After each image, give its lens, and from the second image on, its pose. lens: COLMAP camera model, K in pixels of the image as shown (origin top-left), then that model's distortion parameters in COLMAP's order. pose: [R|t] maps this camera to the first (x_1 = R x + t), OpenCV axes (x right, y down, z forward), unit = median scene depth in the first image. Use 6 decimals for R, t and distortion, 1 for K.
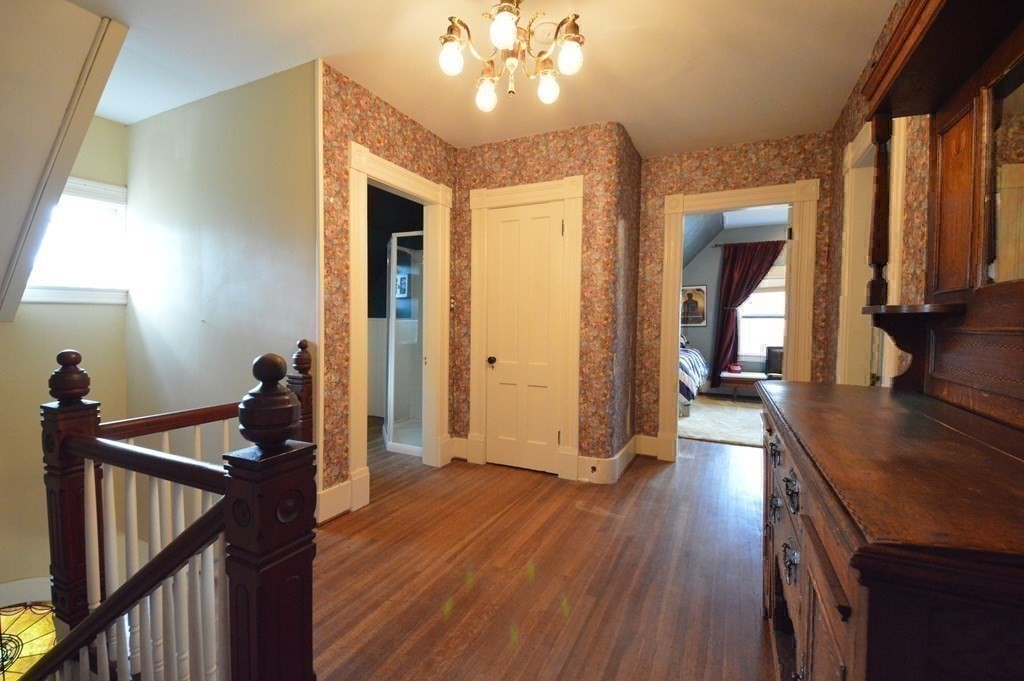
lens RADIAL K [[456.2, 0, 509.3], [0, 456.2, 337.9], [0, 0, 1]] dist [-0.004232, -0.007745]
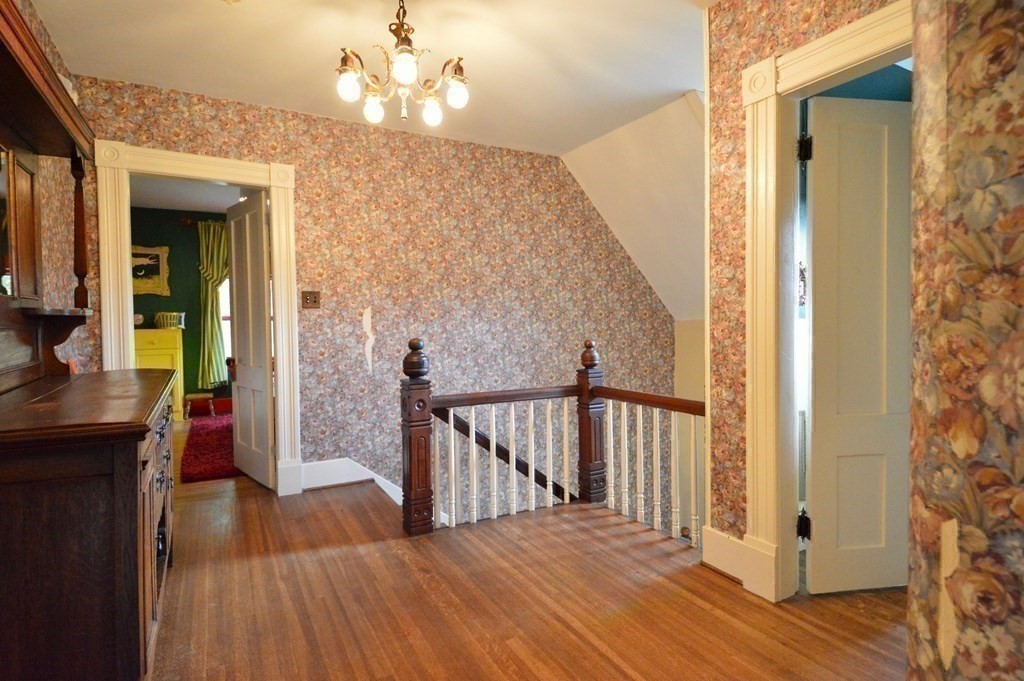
lens RADIAL K [[541.2, 0, 510.0], [0, 541.2, 337.0], [0, 0, 1]] dist [0.004707, -0.000440]
pose [[-0.587831, 0.020410, -0.808727, 0.570658], [-0.023330, 0.998838, 0.042166, -0.040477], [0.808648, 0.043654, -0.586672, 1.224169]]
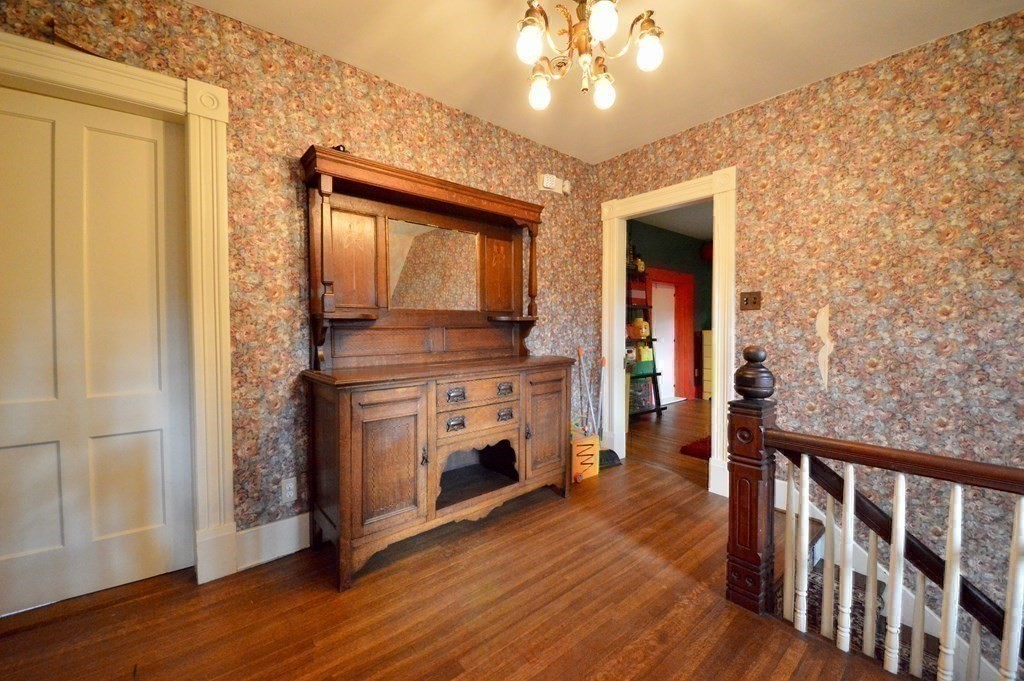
lens RADIAL K [[401.7, 0, 510.5], [0, 401.7, 342.0], [0, 0, 1]] dist [-0.004084, -0.000255]
pose [[-0.905488, -0.021880, 0.423807, -0.133416], [0.008759, 0.997494, 0.070214, -0.039688], [-0.424281, 0.067290, -0.903027, 1.131308]]
